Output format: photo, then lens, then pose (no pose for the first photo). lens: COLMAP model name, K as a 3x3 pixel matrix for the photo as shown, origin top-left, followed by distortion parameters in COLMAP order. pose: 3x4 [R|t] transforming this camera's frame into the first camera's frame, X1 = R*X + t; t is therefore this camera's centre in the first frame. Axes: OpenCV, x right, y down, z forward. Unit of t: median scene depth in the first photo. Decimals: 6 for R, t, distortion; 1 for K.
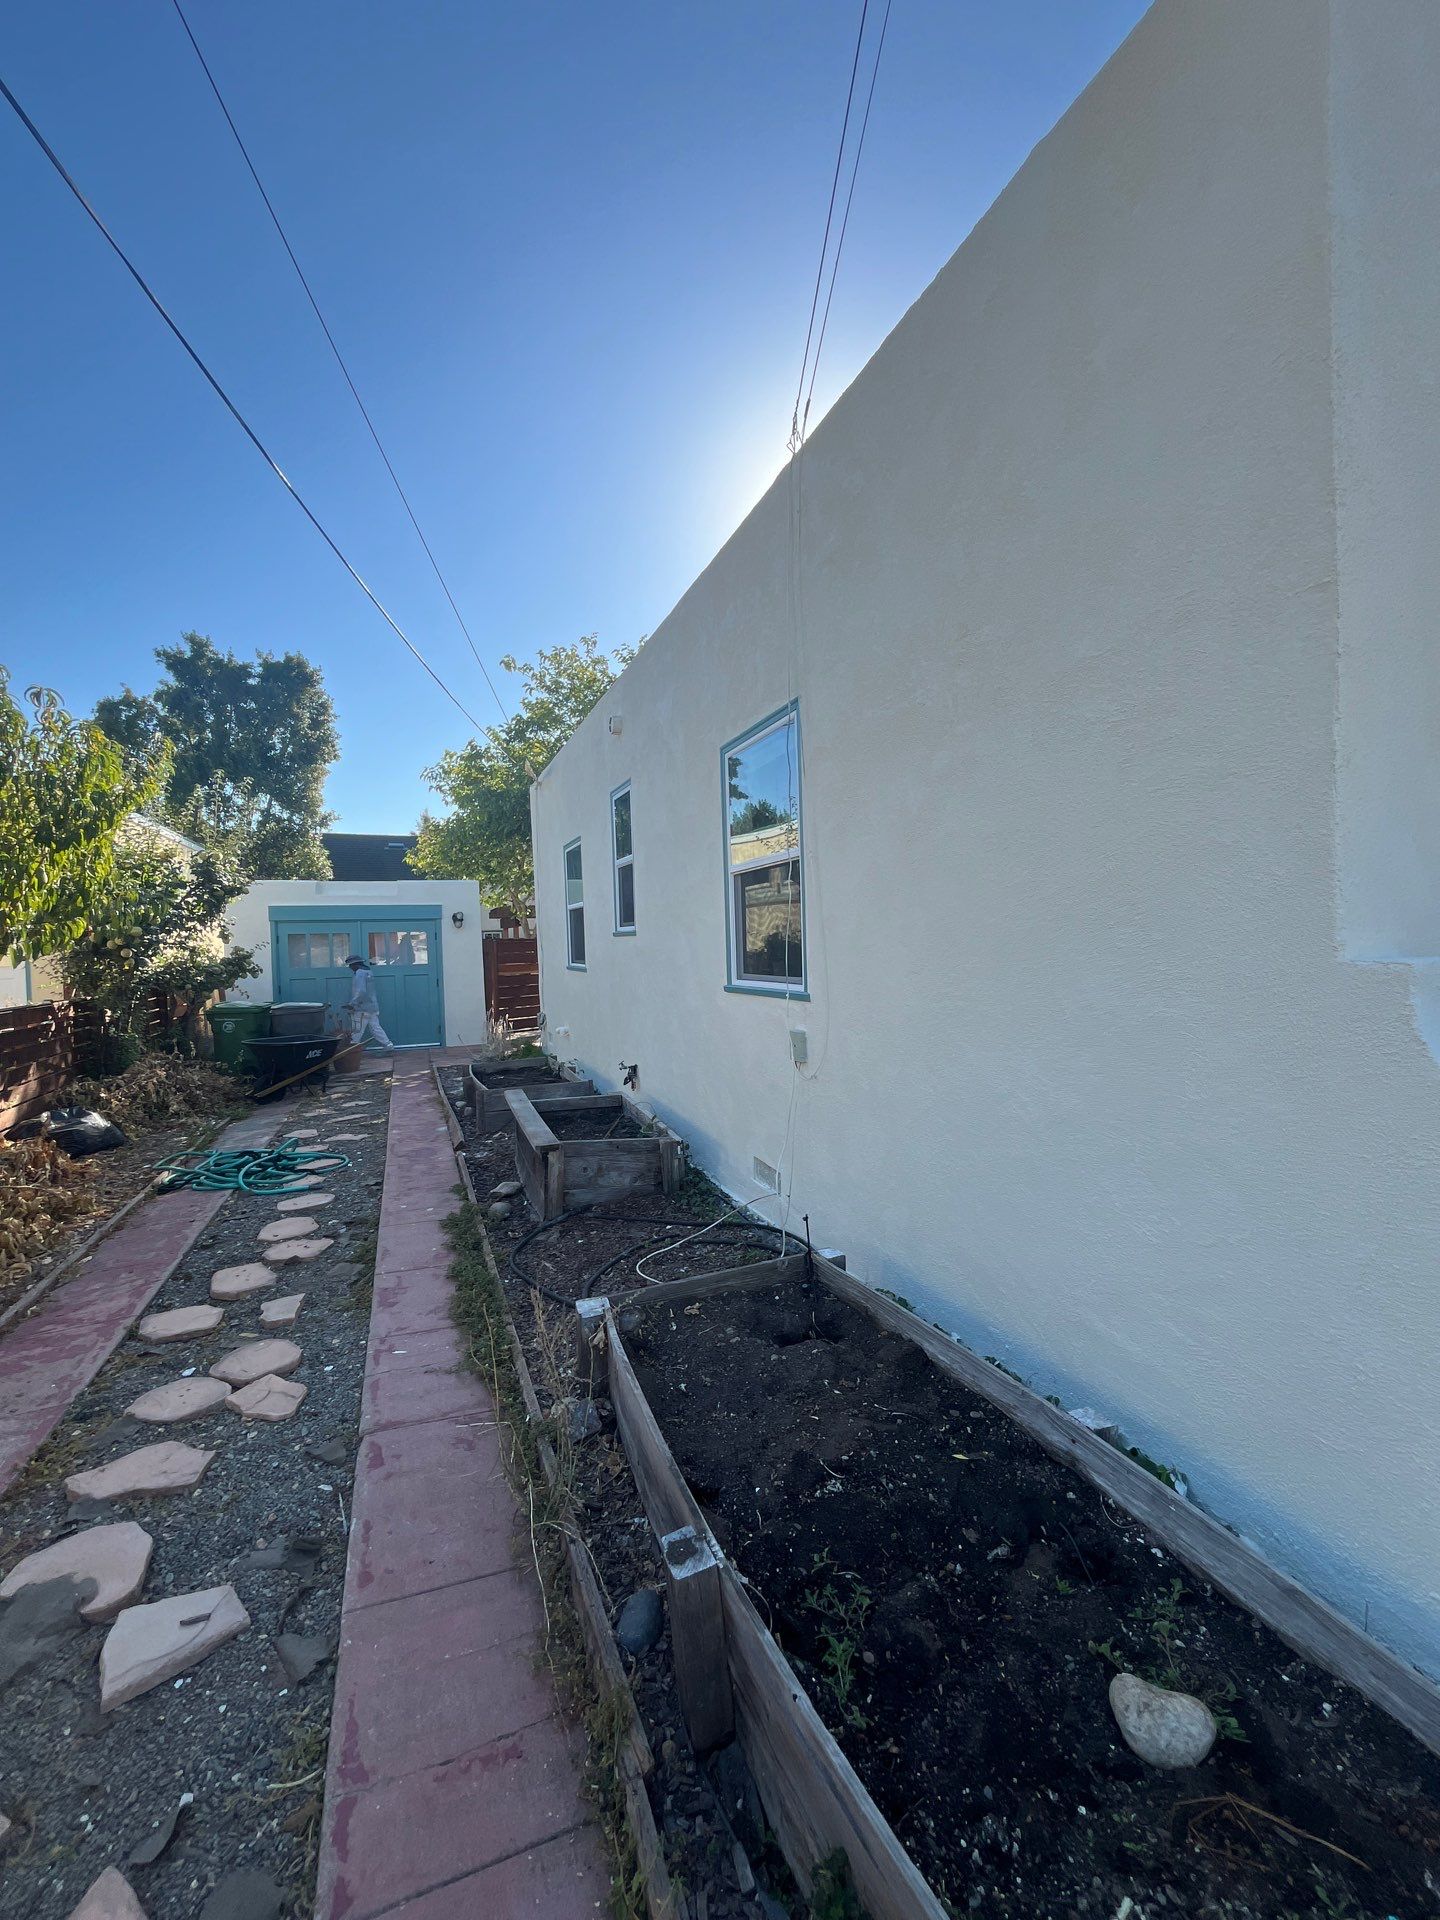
lens RADIAL K [[769.1, 0, 720.0], [0, 769.1, 960.0], [0, 0, 1]] dist [0.000475, -0.000155]
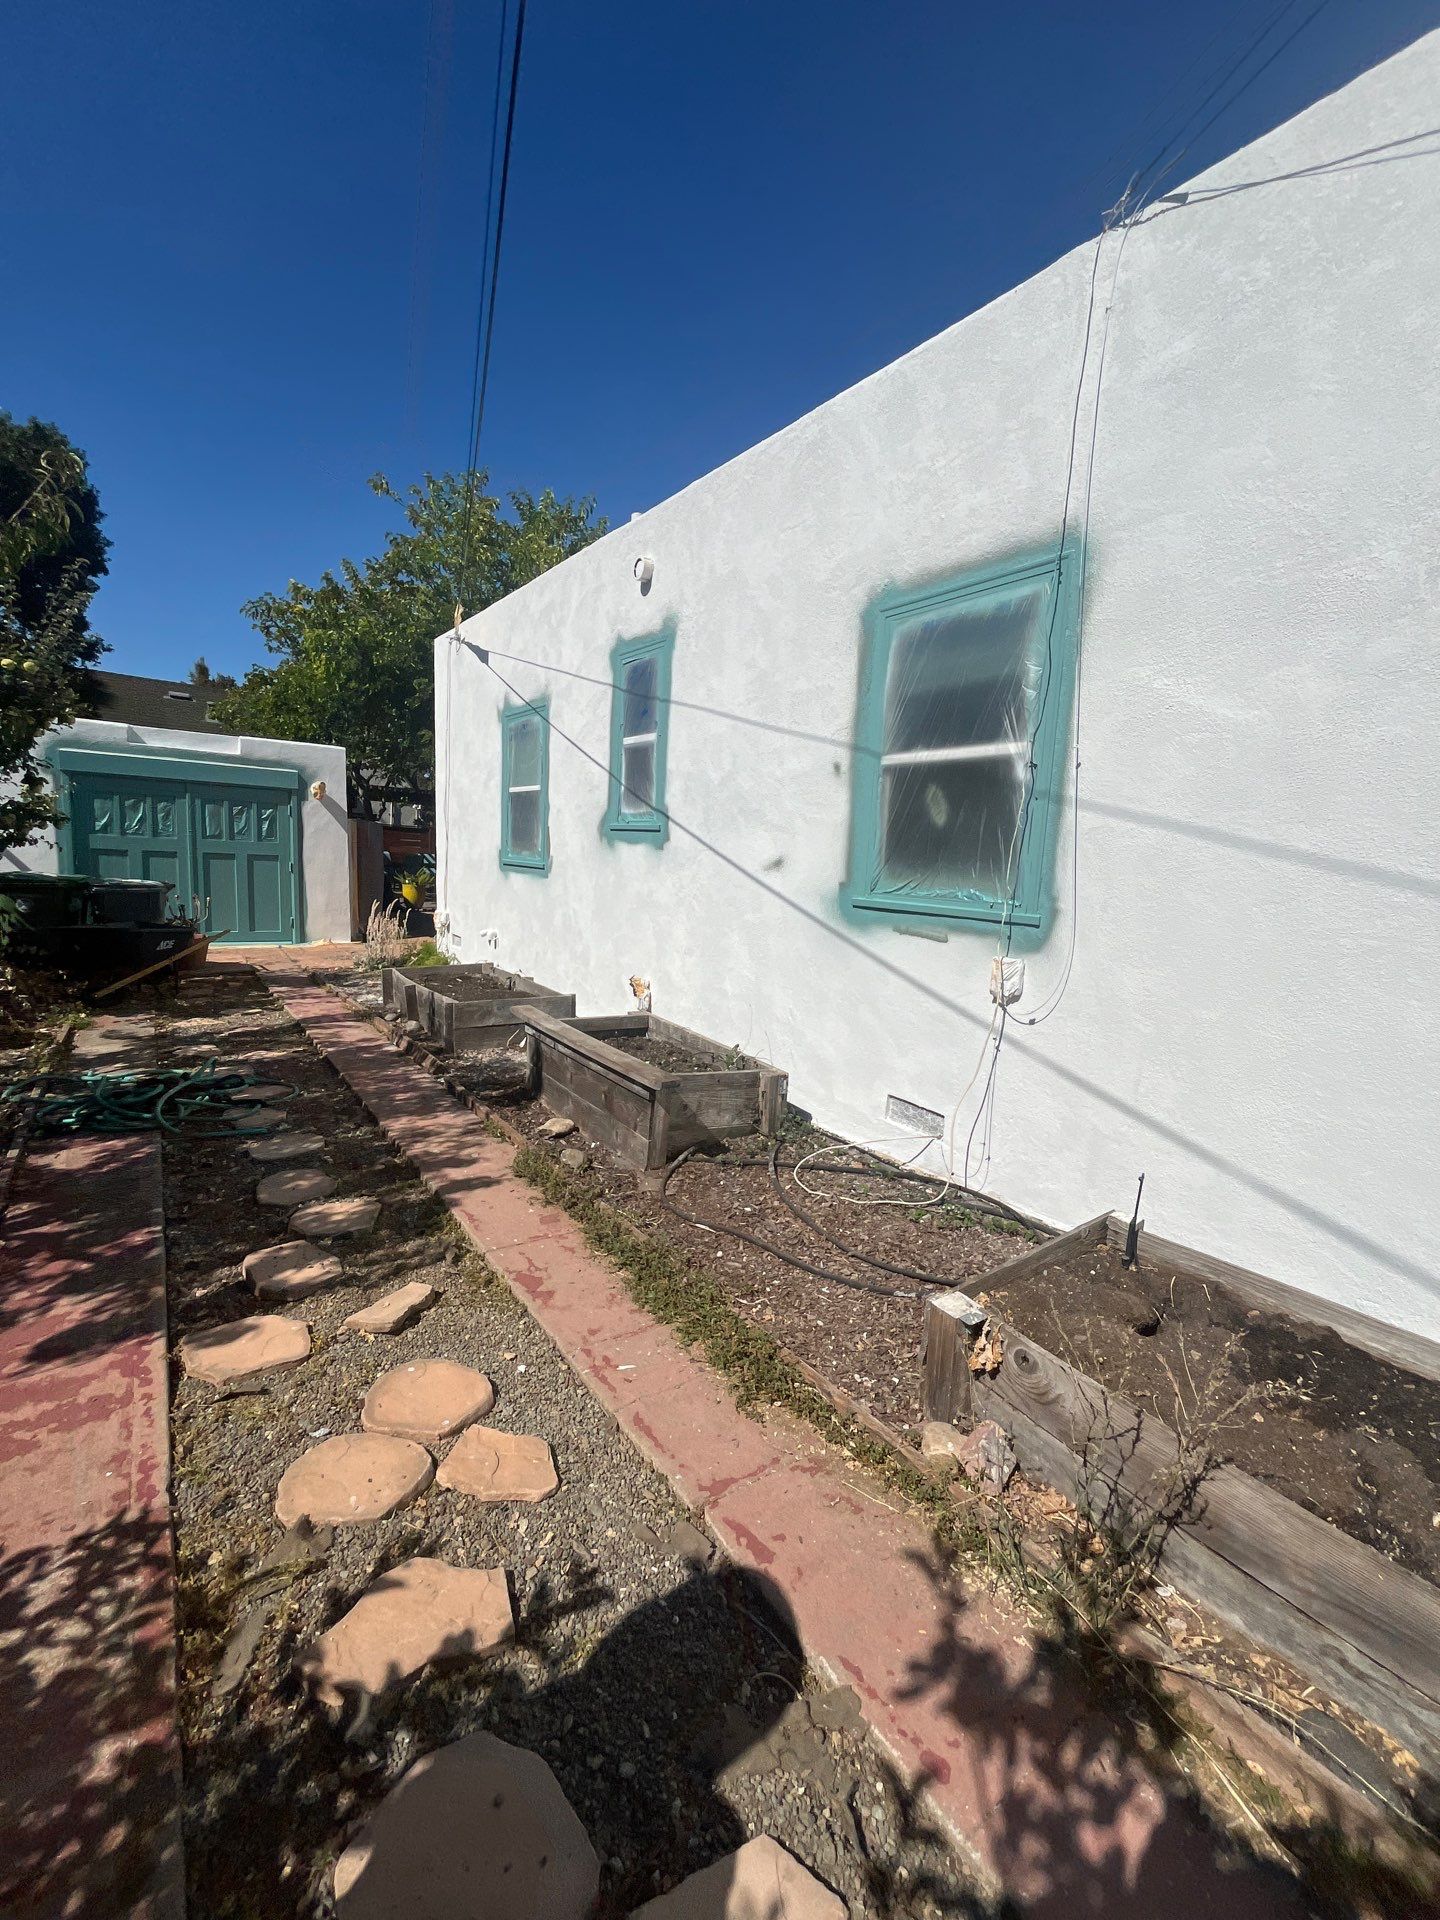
lens RADIAL K [[762.8, 0, 720.0], [0, 762.8, 960.0], [0, 0, 1]] dist [-0.006329, -0.000096]
pose [[0.966349, 0.040781, 0.253982, -0.361005], [-0.070865, 0.991352, 0.110448, 0.017962], [-0.247282, -0.124730, 0.960882, 0.212548]]
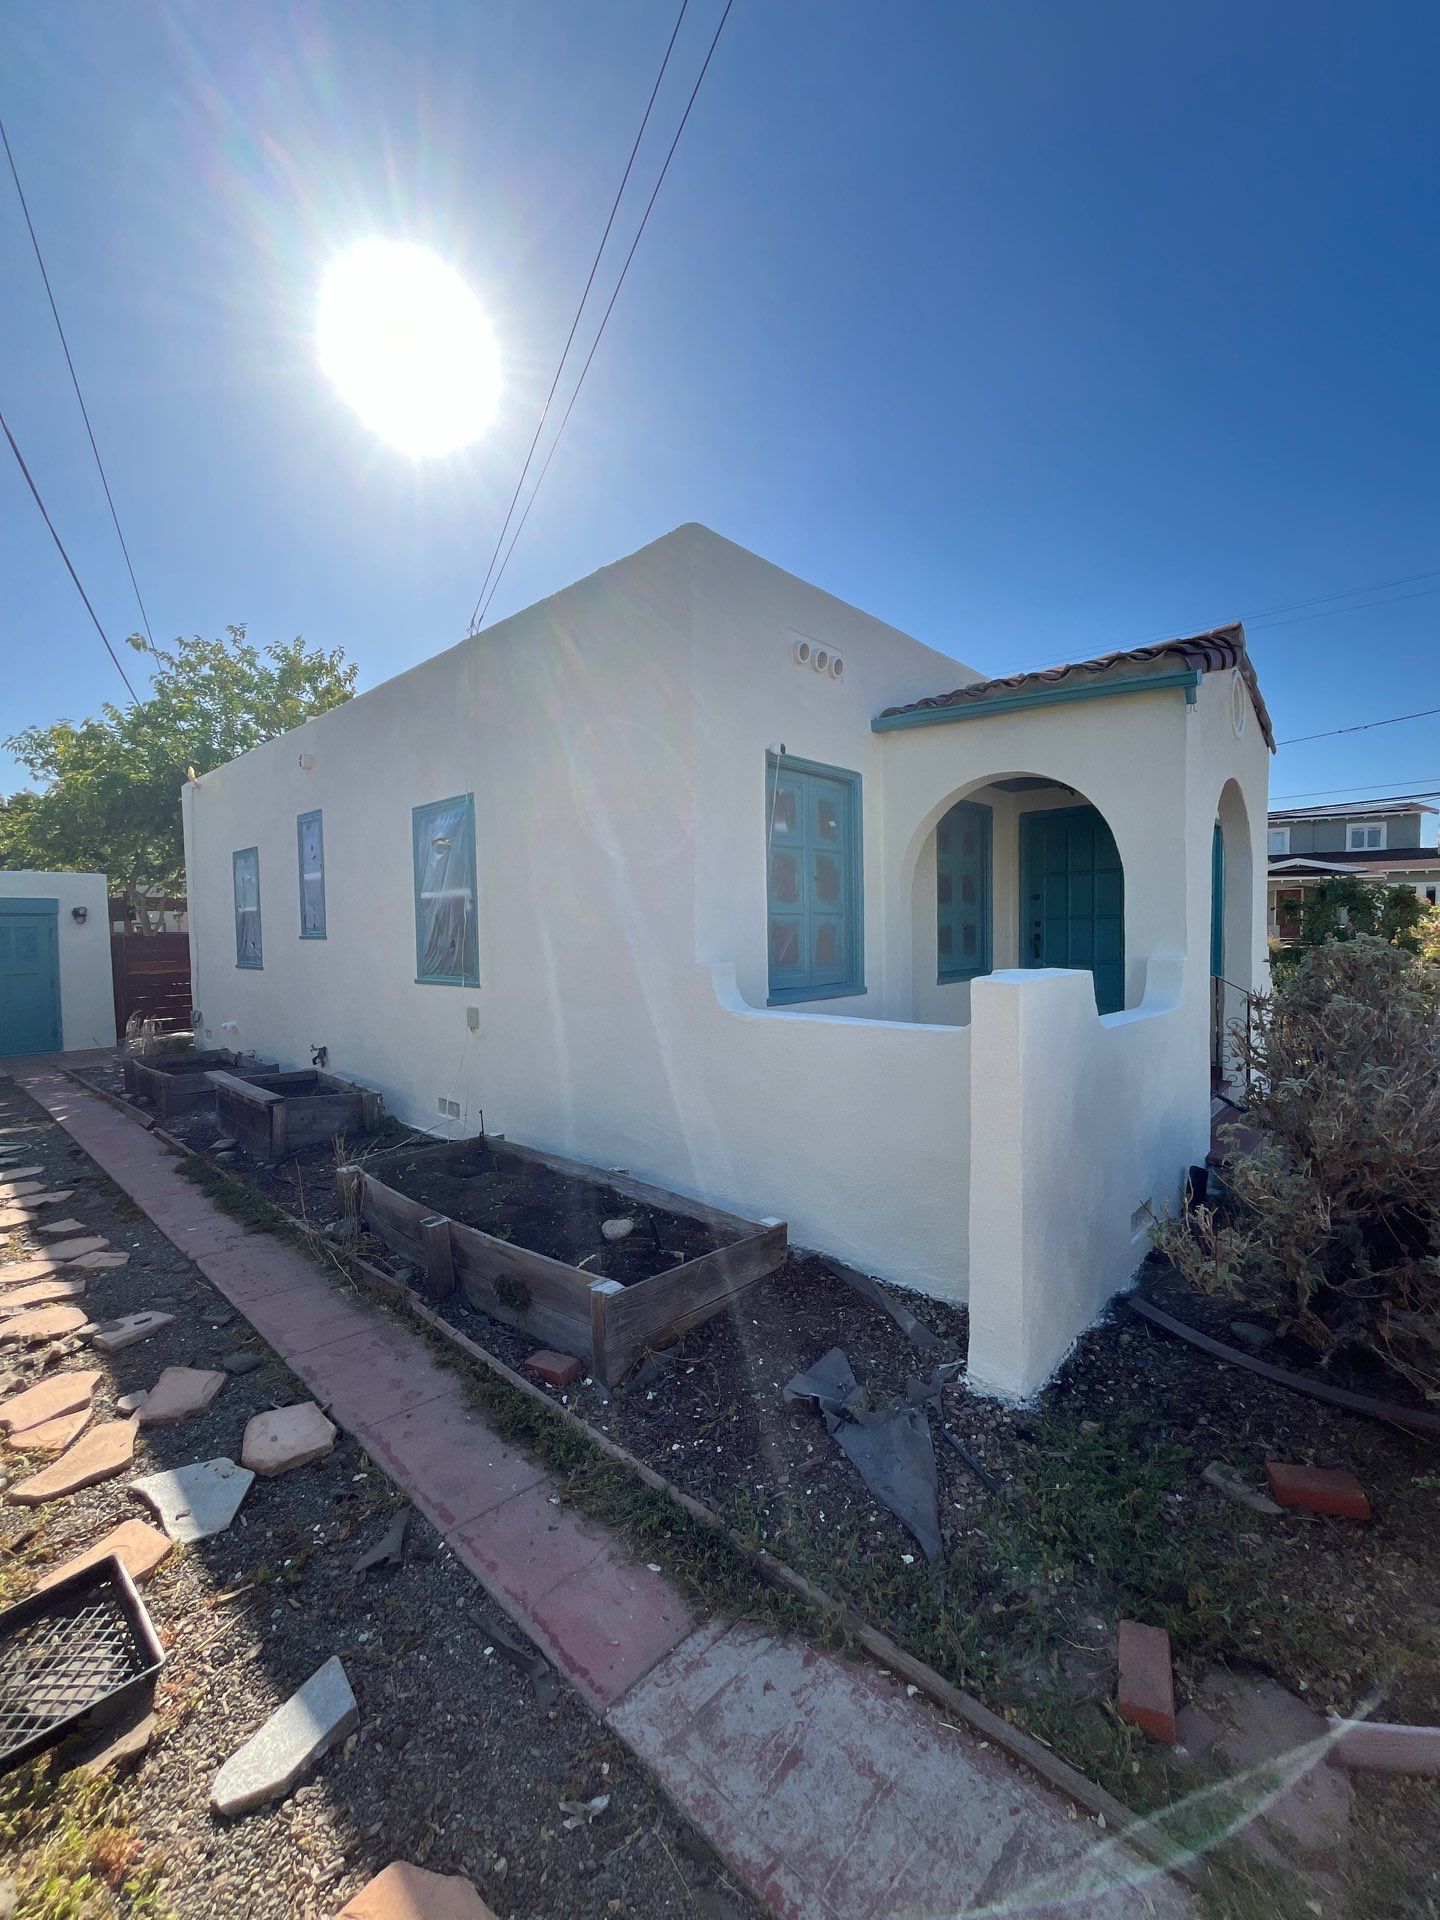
lens RADIAL K [[762.8, 0, 720.0], [0, 762.8, 960.0], [0, 0, 1]] dist [-0.006329, -0.000096]
pose [[0.905274, 0.001479, 0.424826, -0.081235], [-0.002700, 0.999994, 0.002272, -0.005077], [-0.424820, -0.003204, 0.905272, -0.487328]]
